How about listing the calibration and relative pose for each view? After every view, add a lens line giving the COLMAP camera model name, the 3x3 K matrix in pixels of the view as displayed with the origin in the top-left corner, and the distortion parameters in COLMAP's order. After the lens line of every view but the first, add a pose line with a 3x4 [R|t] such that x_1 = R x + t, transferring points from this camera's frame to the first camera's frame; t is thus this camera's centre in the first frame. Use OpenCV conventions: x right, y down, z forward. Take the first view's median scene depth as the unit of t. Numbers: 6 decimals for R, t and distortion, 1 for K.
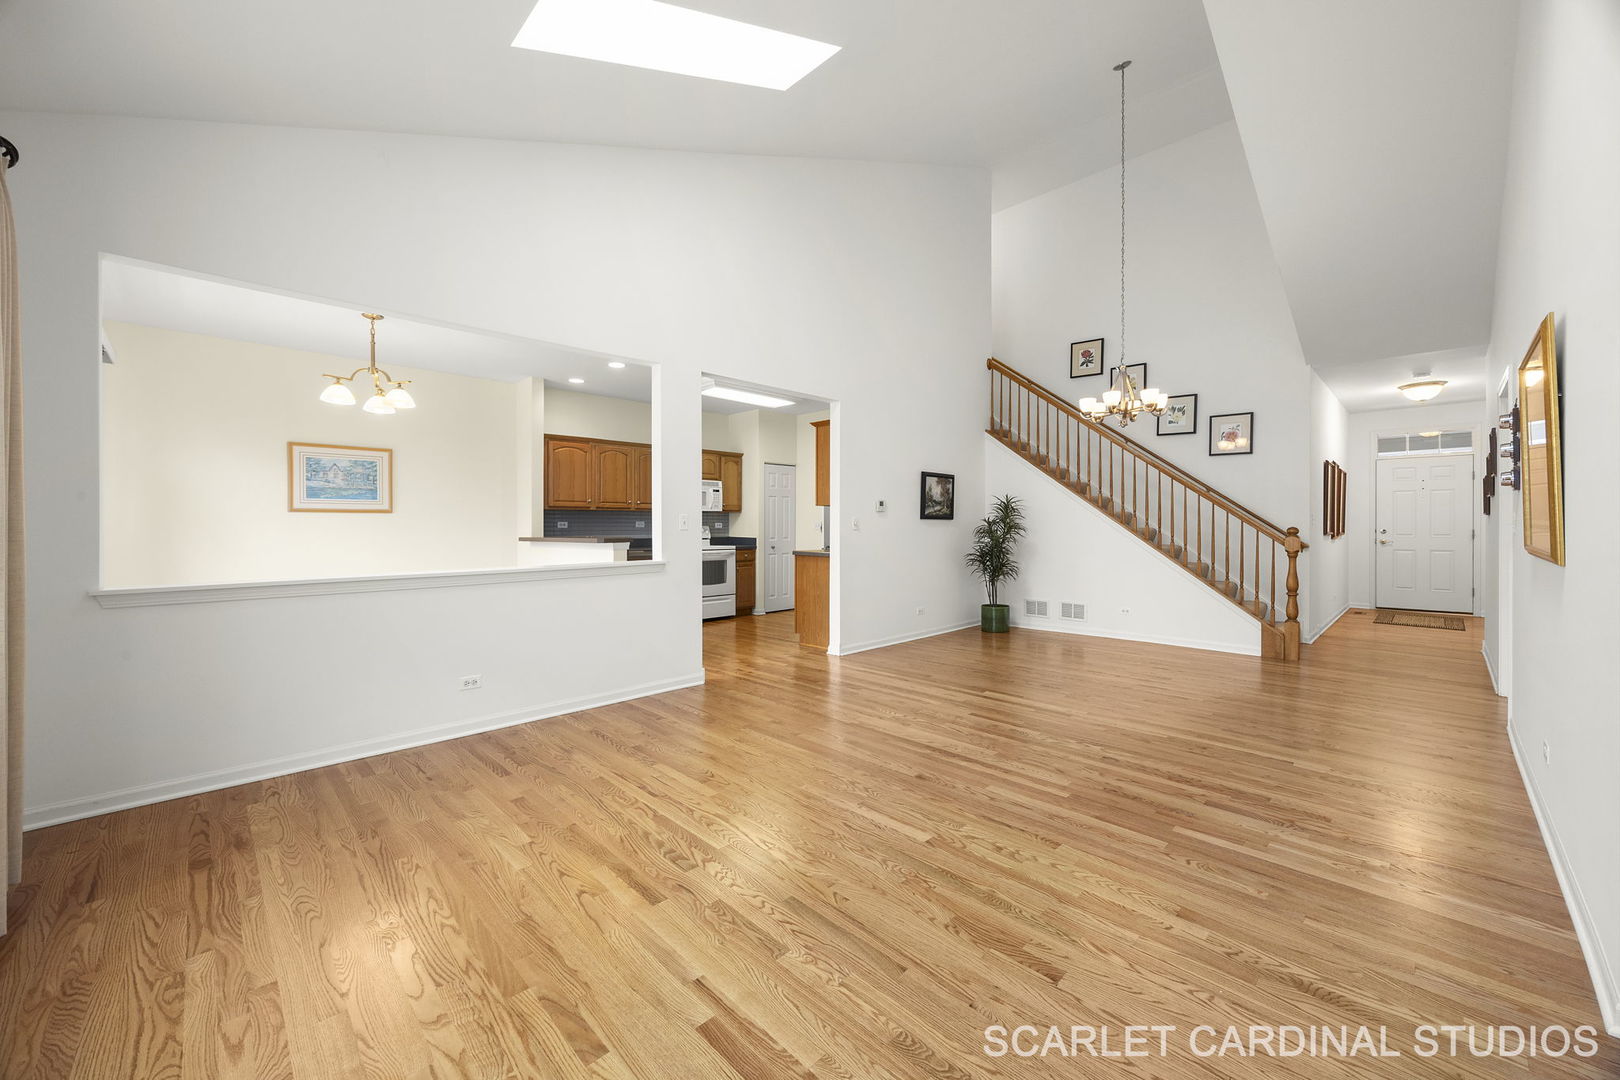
lens RADIAL K [[622.4, 0, 812.8], [0, 622.4, 528.8], [0, 0, 1]] dist [0.000448, 0.000240]
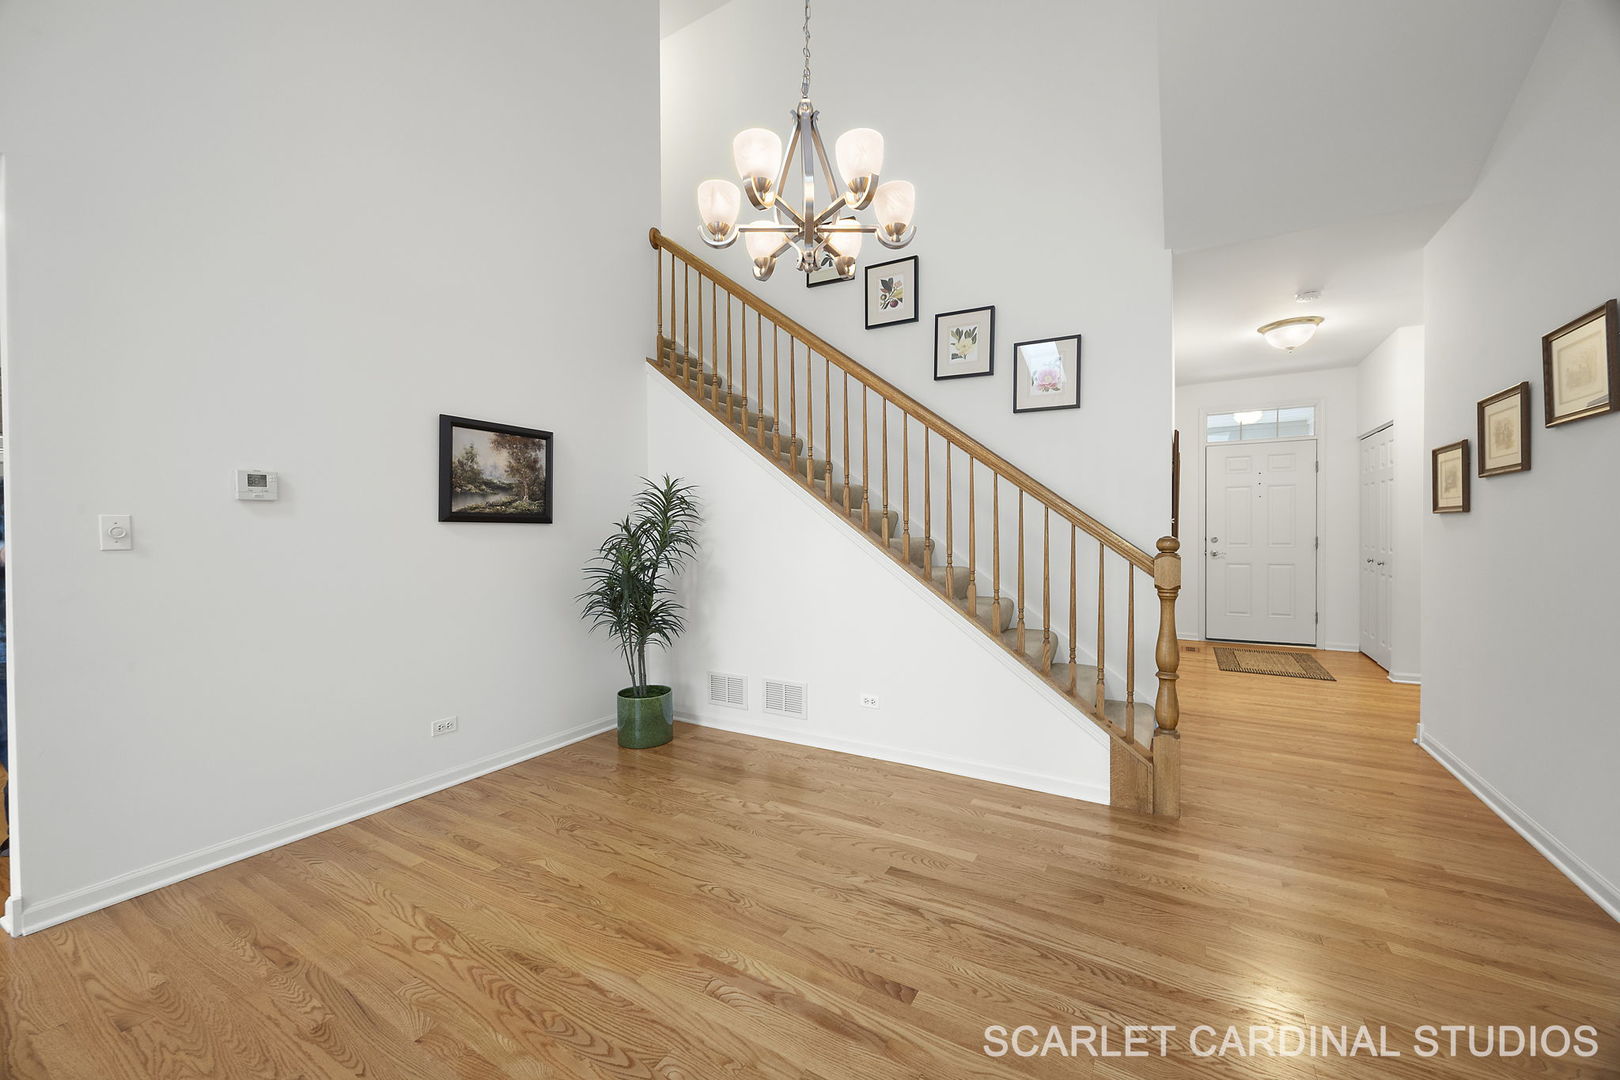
lens RADIAL K [[622.4, 0, 813.8], [0, 622.4, 538.5], [0, 0, 1]] dist [0.000448, 0.000240]
pose [[0.967689, -0.006351, 0.252066, 0.310034], [0.005191, 0.999973, 0.005264, -0.004592], [-0.252093, -0.003785, 0.967696, 0.485623]]
